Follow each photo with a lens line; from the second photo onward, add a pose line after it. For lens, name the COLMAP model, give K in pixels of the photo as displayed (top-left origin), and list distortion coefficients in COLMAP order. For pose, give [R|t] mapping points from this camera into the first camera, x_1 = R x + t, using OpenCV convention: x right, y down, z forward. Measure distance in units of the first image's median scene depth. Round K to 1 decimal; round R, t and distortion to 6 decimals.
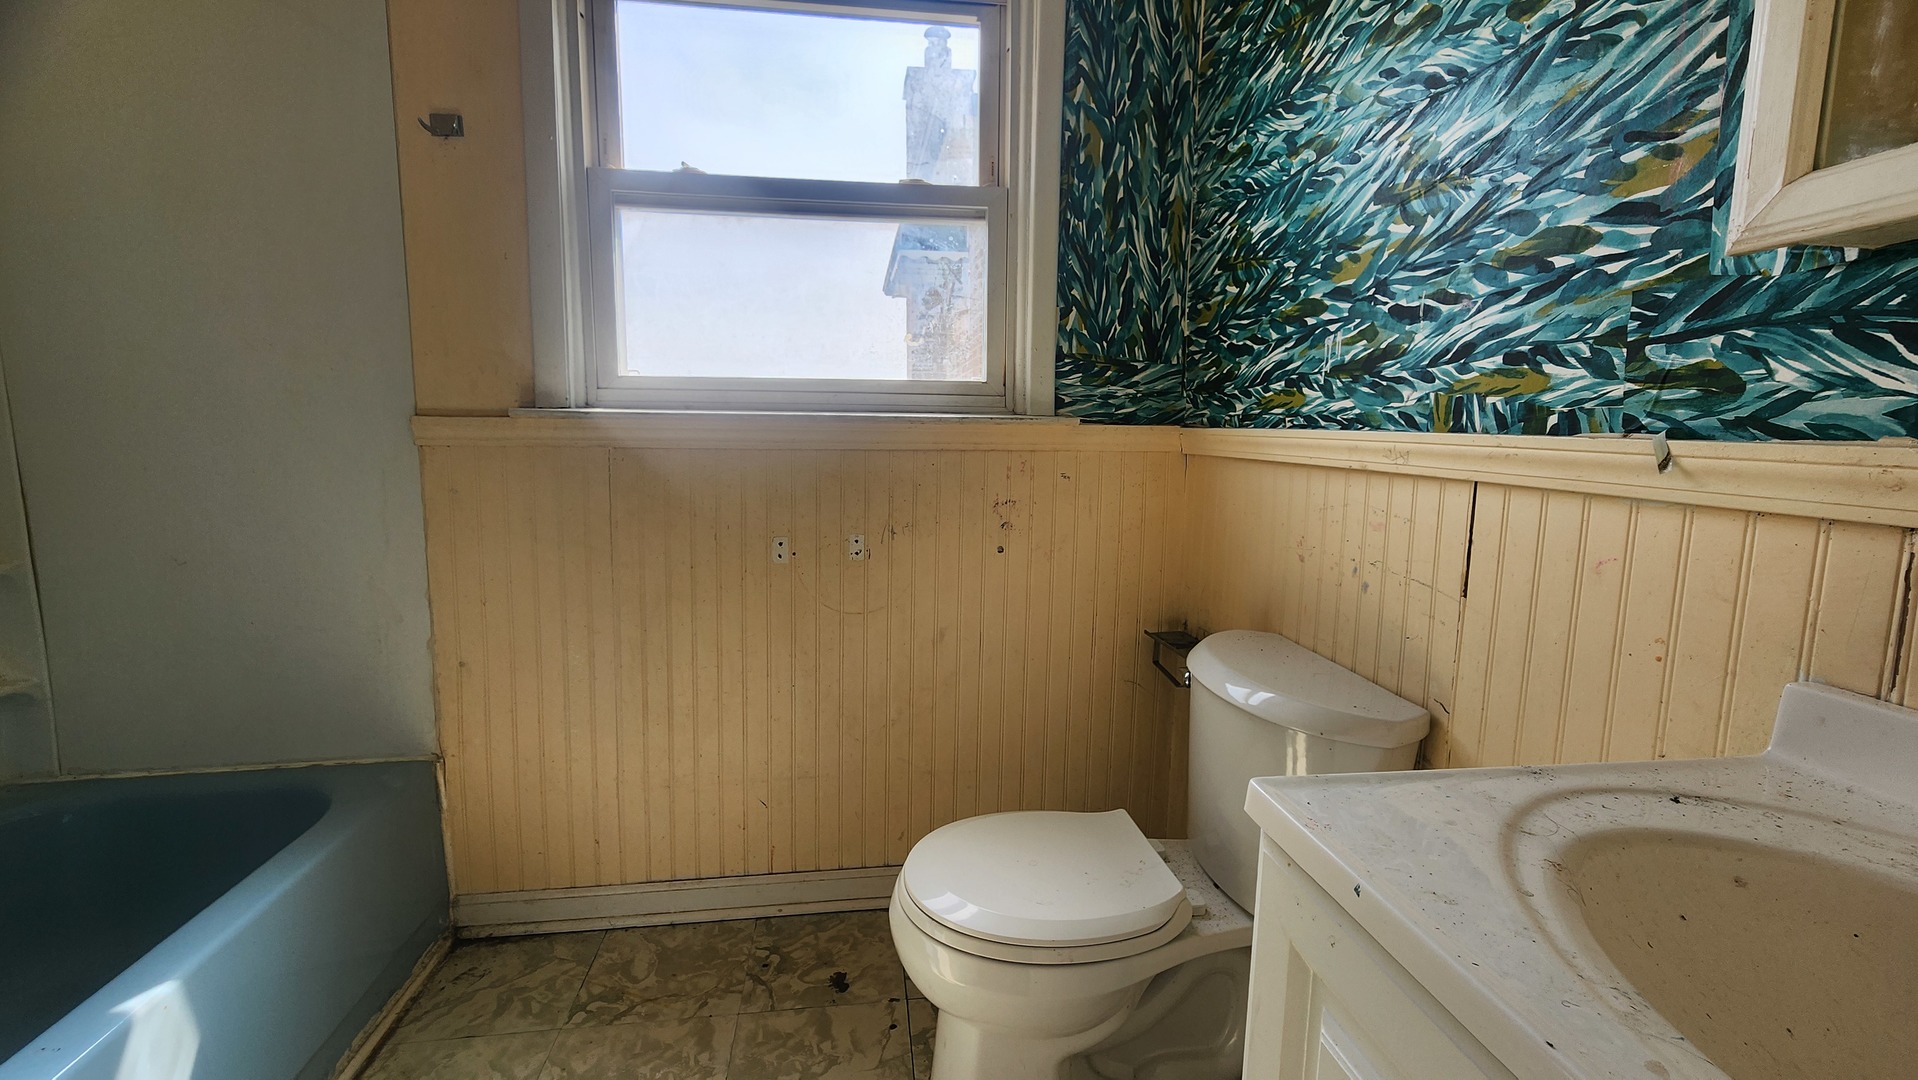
lens RADIAL K [[797.2, 0, 958.0], [0, 797.2, 529.7], [0, 0, 1]] dist [-0.000003, 0.002425]
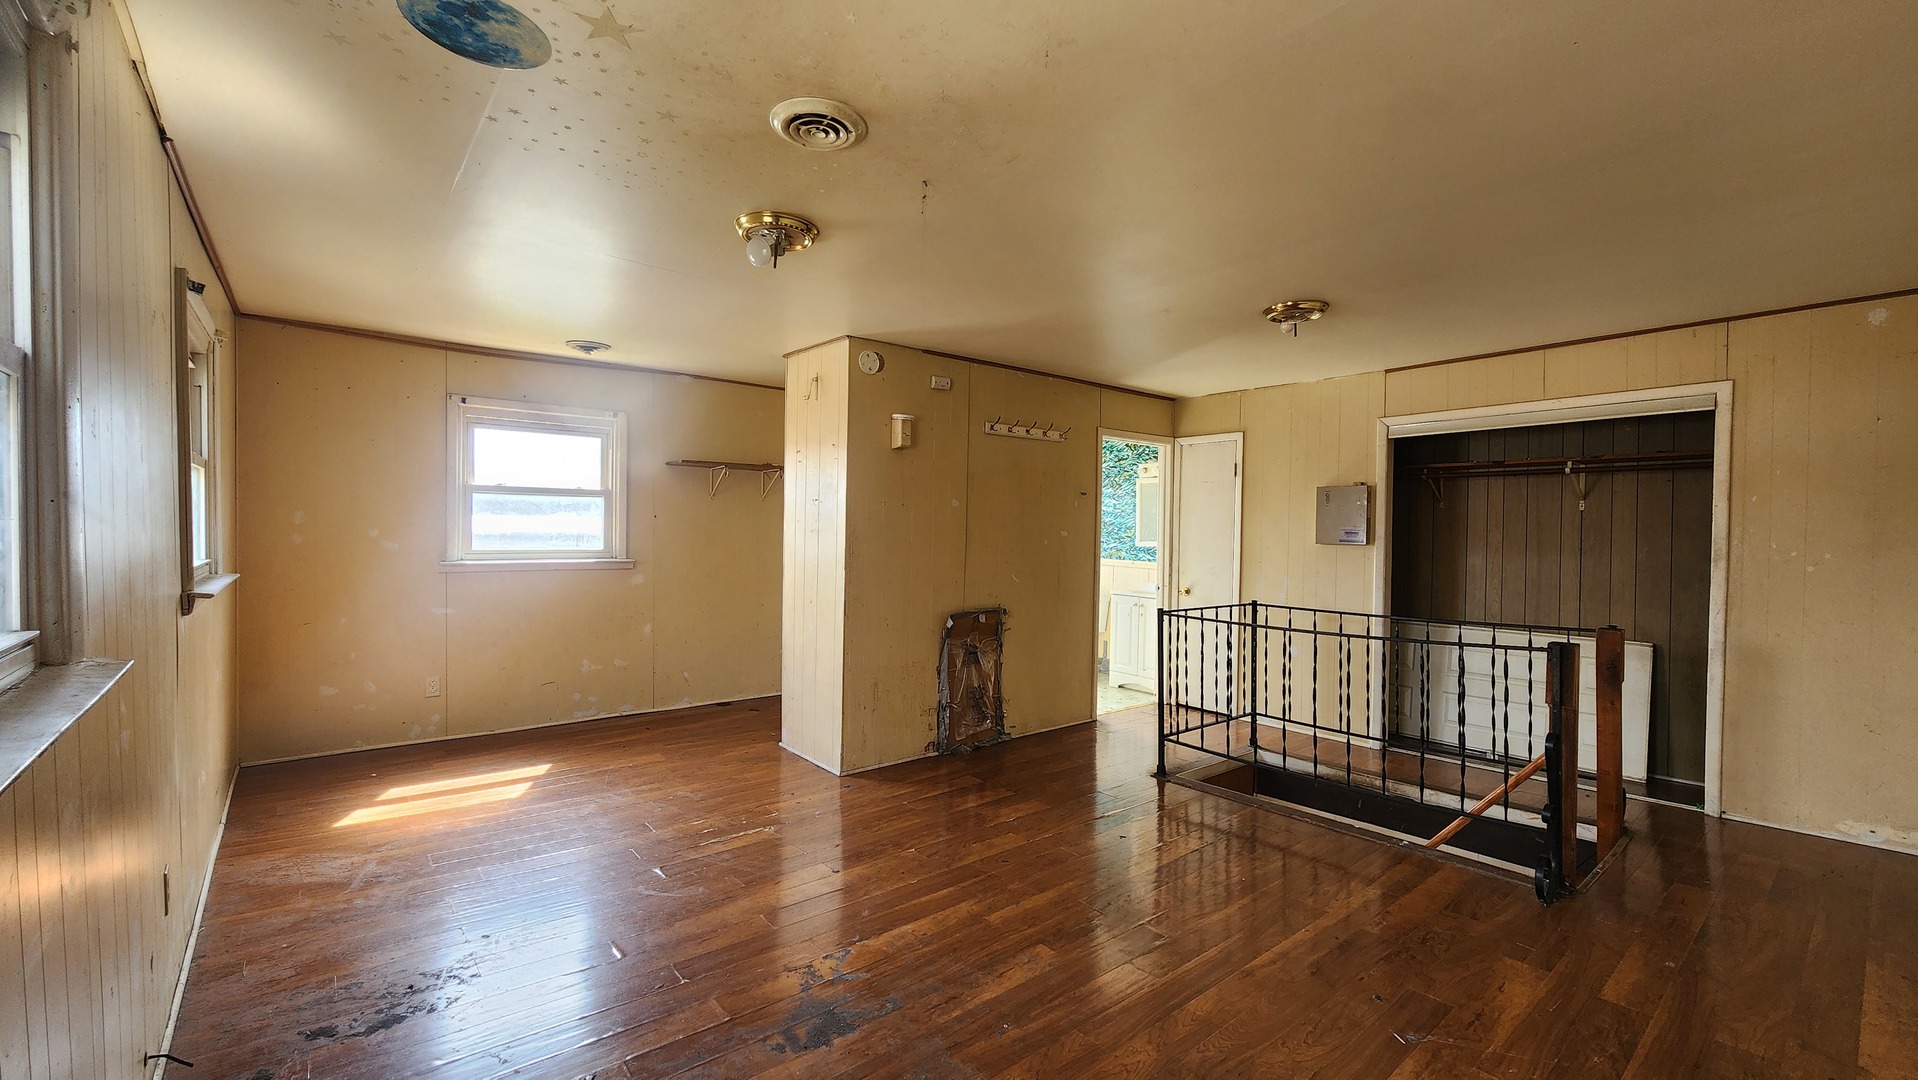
lens RADIAL K [[781.1, 0, 960.1], [0, 781.1, 535.1], [0, 0, 1]] dist [0.000921, 0.000406]
pose [[0.852304, -0.002159, 0.523043, -3.765386], [0.065840, 0.992480, -0.103189, 0.272833], [-0.518887, 0.122385, 0.846037, -3.843169]]
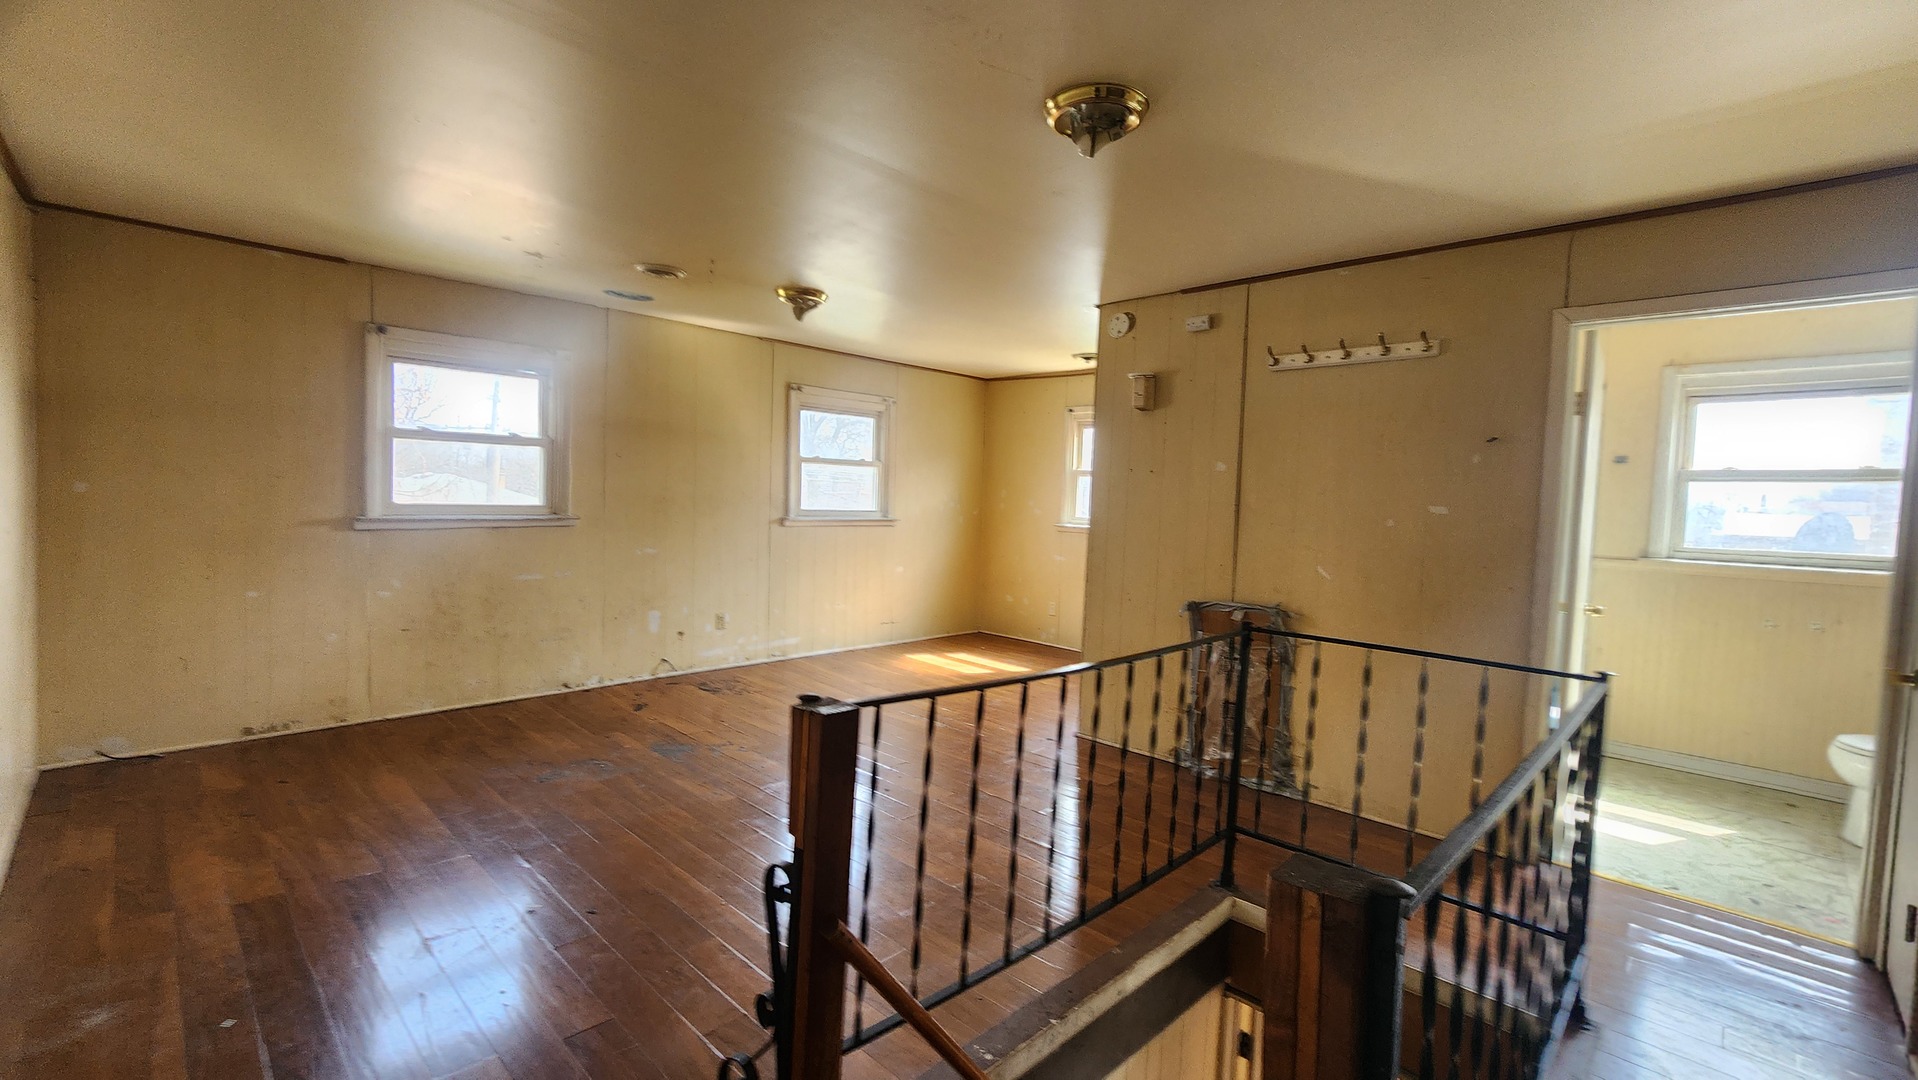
lens RADIAL K [[797.2, 0, 958.0], [0, 797.2, 529.7], [0, 0, 1]] dist [-0.000003, 0.002425]
pose [[0.615841, 0.042473, -0.786725, 0.219510], [-0.133228, 0.989780, -0.050854, 0.264630], [0.776524, 0.136131, 0.615206, -3.297624]]
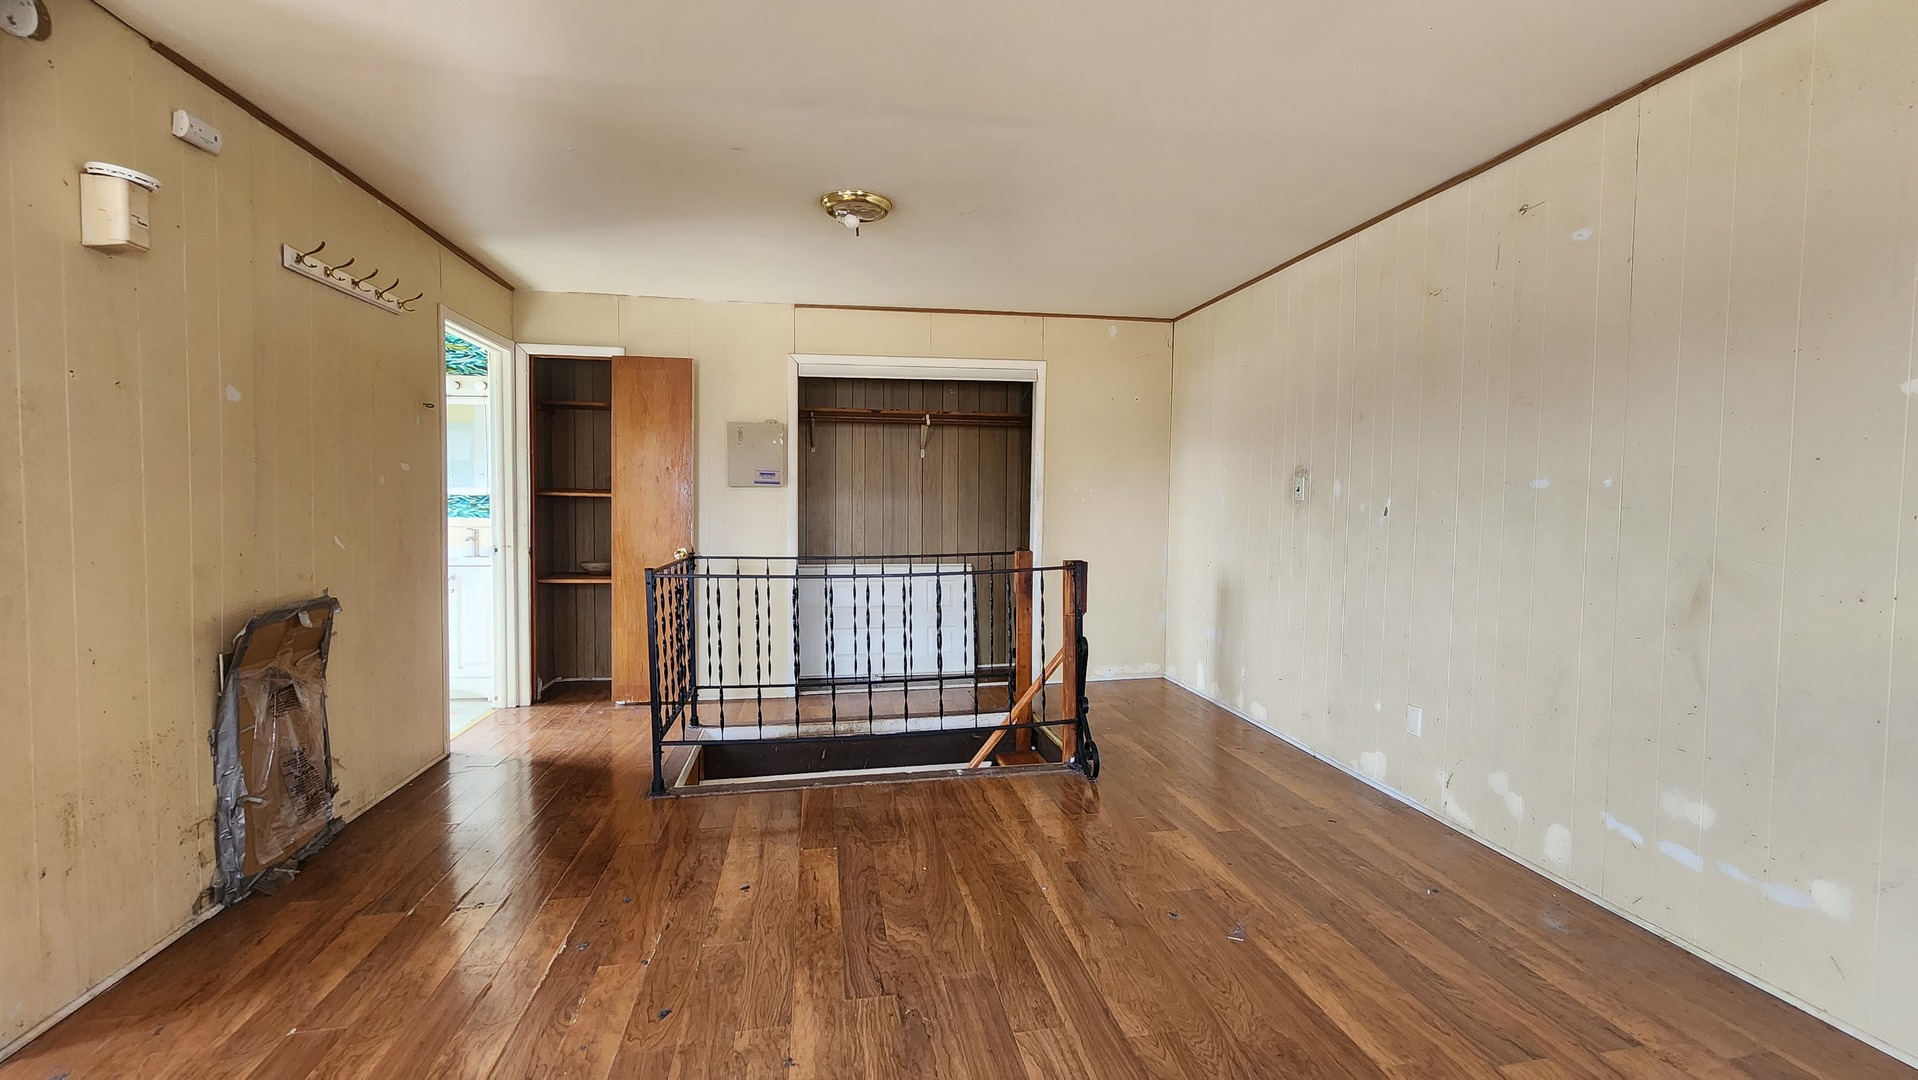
lens RADIAL K [[786.5, 0, 972.4], [0, 786.5, 531.5], [0, 0, 1]] dist [0.002374, 0.000389]
pose [[-0.038007, -0.050985, 0.997976, -3.763677], [0.125819, 0.990505, 0.055395, 0.162440], [-0.991325, 0.127670, -0.031231, -2.211061]]
